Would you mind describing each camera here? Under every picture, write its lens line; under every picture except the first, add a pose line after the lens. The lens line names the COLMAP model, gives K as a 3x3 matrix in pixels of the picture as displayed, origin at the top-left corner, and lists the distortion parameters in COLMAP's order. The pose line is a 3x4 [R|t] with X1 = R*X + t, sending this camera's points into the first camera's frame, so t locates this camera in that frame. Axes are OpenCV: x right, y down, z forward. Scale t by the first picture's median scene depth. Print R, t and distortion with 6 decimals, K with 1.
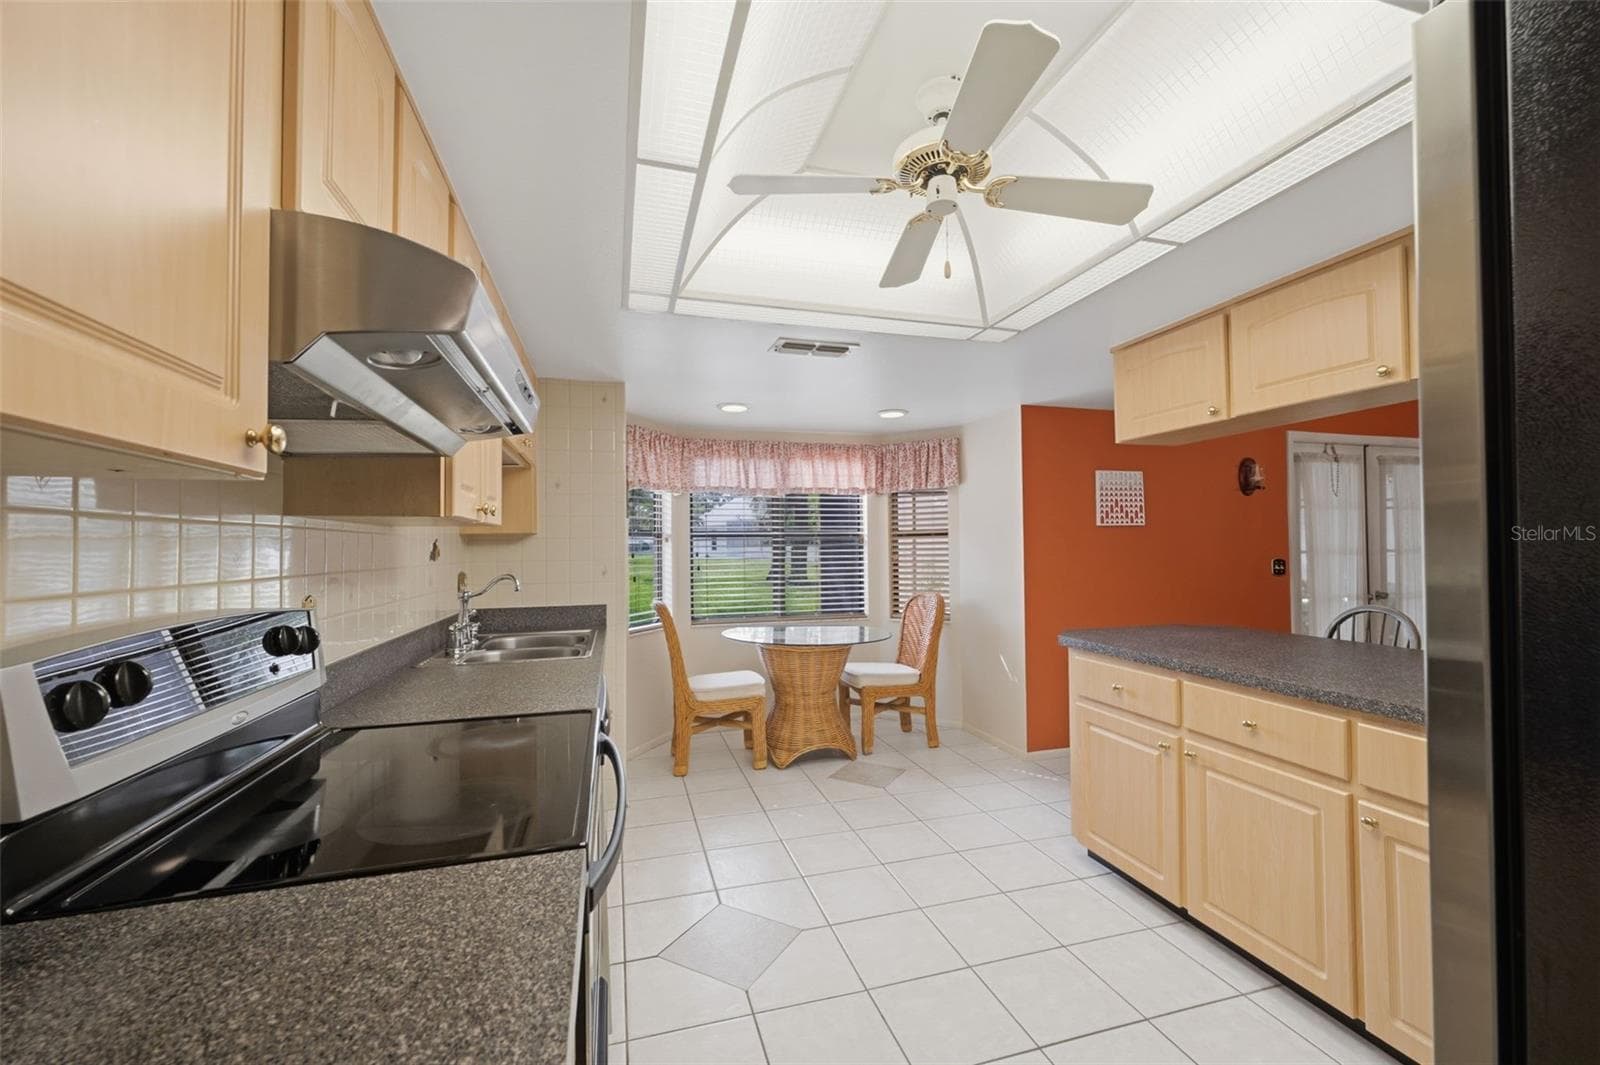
lens RADIAL K [[648.9, 0, 799.8], [0, 648.9, 535.1], [0, 0, 1]] dist [0.001383, 0.000054]
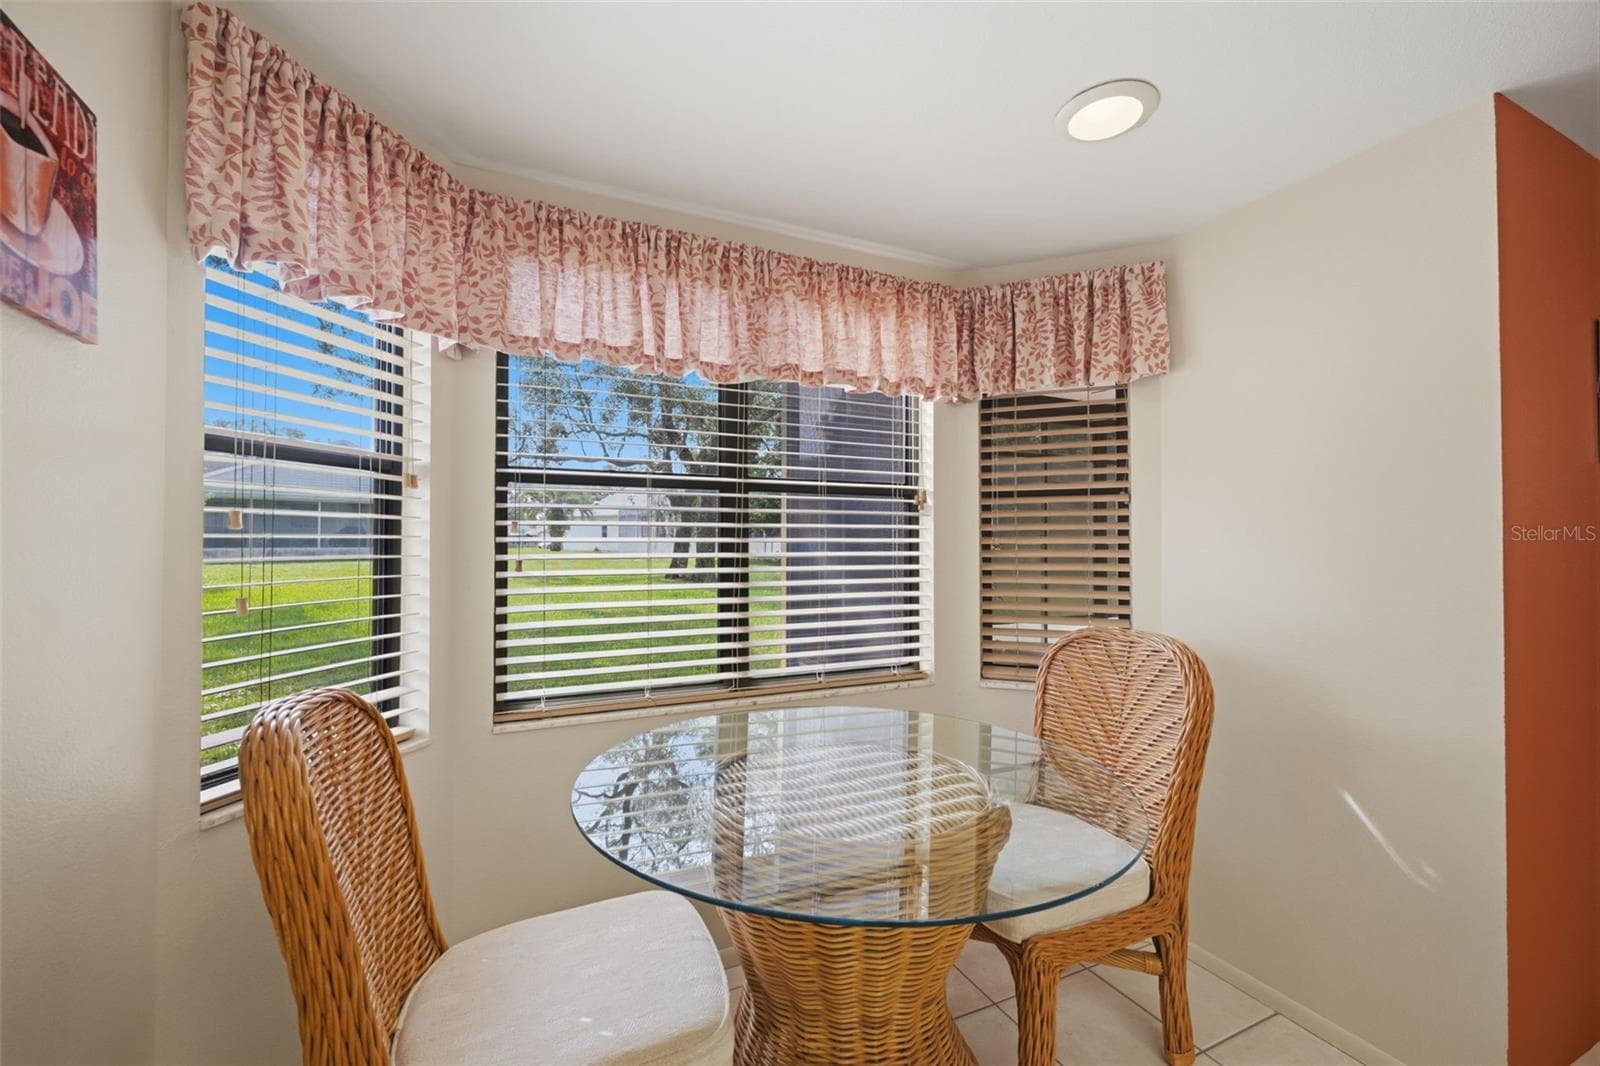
lens RADIAL K [[648.9, 0, 801.7], [0, 648.9, 539.0], [0, 0, 1]] dist [0.001383, 0.000054]
pose [[0.988360, 0.012939, 0.151585, -0.053981], [-0.014415, 0.999859, 0.008642, 0.030034], [-0.151451, -0.010726, 0.988407, 0.601234]]
